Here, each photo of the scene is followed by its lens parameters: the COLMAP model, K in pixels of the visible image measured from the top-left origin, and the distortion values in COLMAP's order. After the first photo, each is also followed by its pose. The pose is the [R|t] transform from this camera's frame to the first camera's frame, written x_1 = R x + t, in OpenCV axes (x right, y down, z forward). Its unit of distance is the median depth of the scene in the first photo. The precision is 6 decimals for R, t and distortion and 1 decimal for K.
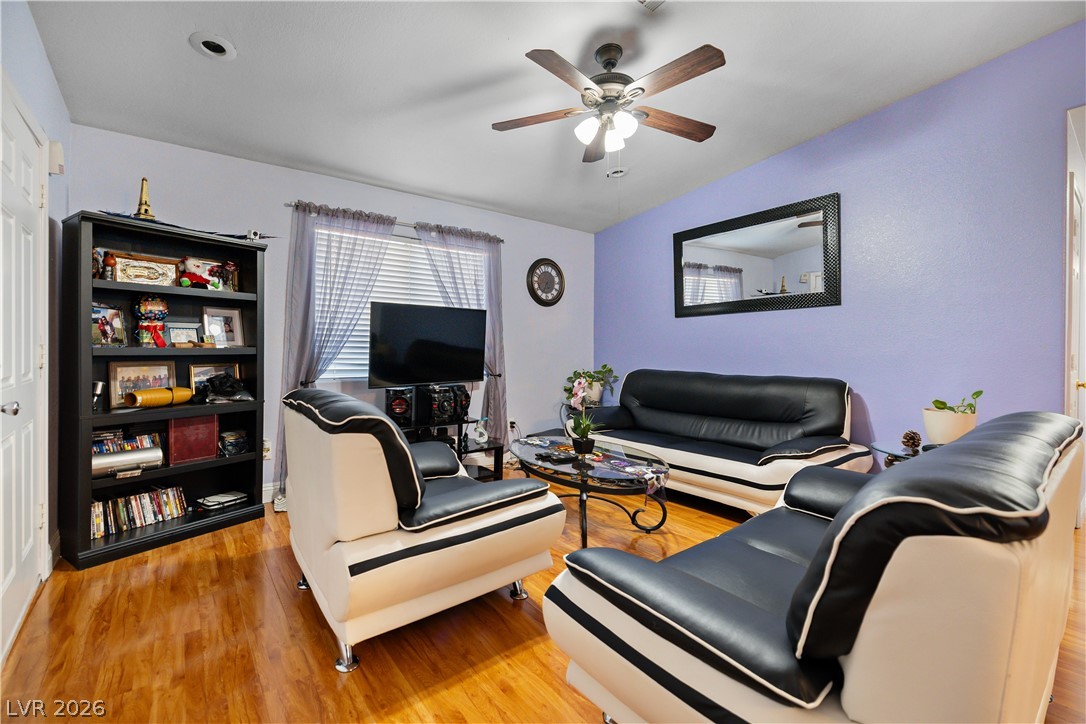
lens RADIAL K [[472.4, 0, 542.2], [0, 472.4, 349.9], [0, 0, 1]] dist [0.001369, 0.000284]
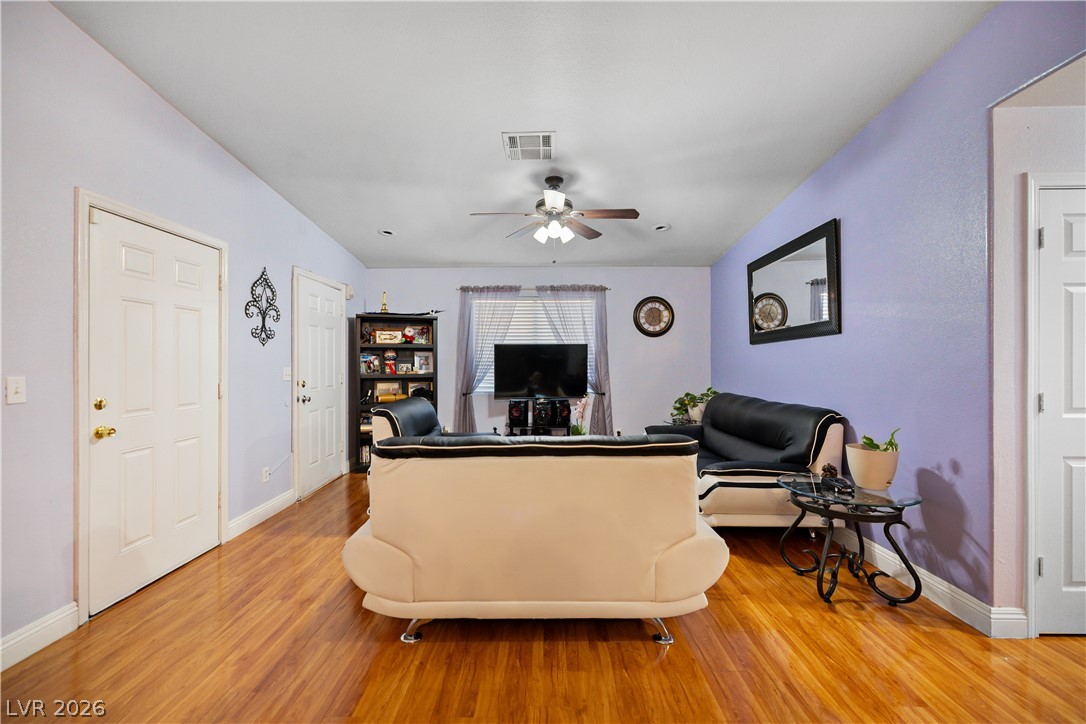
lens RADIAL K [[473.5, 0, 543.0], [0, 473.5, 362.0], [0, 0, 1]] dist [-0.000971, -0.000547]
pose [[0.782869, -0.007252, -0.622144, 0.798450], [0.003271, 0.999966, -0.007540, -0.032389], [0.622178, 0.003868, 0.782867, -0.149429]]
